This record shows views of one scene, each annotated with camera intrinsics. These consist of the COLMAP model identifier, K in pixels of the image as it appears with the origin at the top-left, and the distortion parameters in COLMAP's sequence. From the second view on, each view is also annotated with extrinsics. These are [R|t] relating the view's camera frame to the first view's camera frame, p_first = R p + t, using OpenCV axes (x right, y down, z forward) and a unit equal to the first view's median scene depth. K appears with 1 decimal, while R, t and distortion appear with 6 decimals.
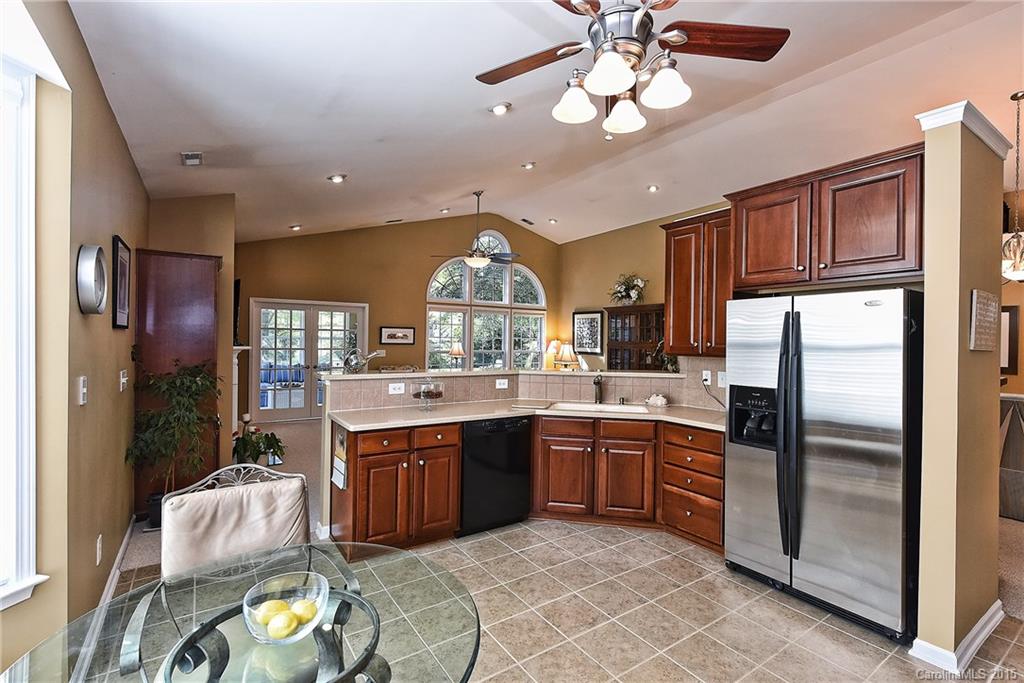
lens RADIAL K [[456.9, 0, 509.9], [0, 456.9, 334.7], [0, 0, 1]] dist [-0.001807, 0.000215]
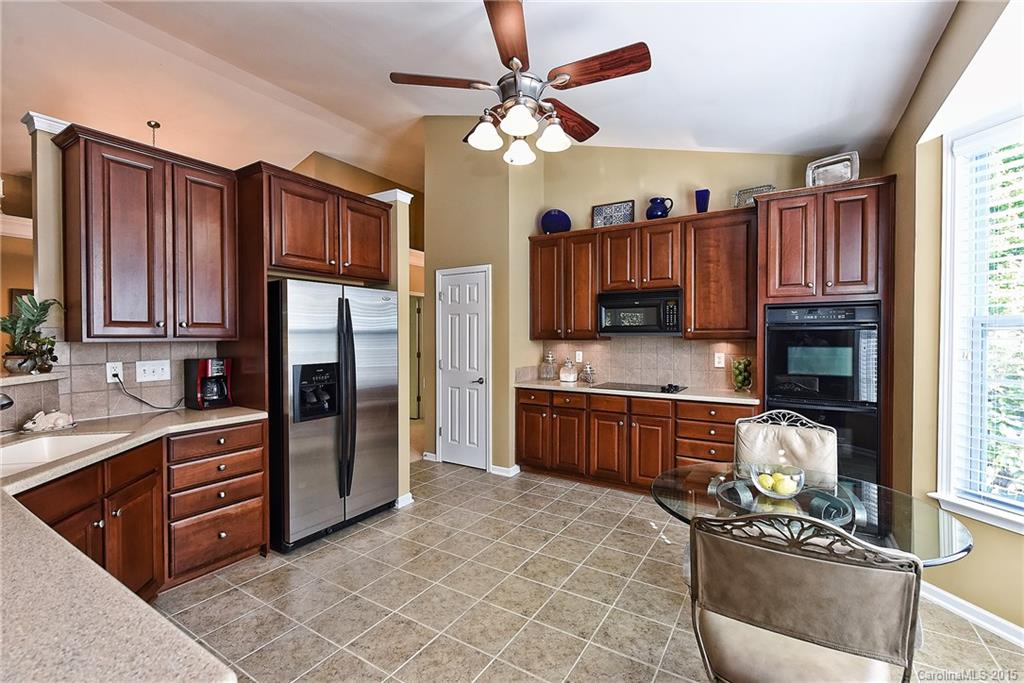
lens RADIAL K [[456.9, 0, 508.9], [0, 456.9, 340.3], [0, 0, 1]] dist [-0.001807, 0.000215]
pose [[-0.417360, -0.019538, 0.908531, -0.210455], [-0.014151, 0.999787, 0.015000, 0.011895], [-0.908631, -0.006596, -0.417547, 0.343553]]
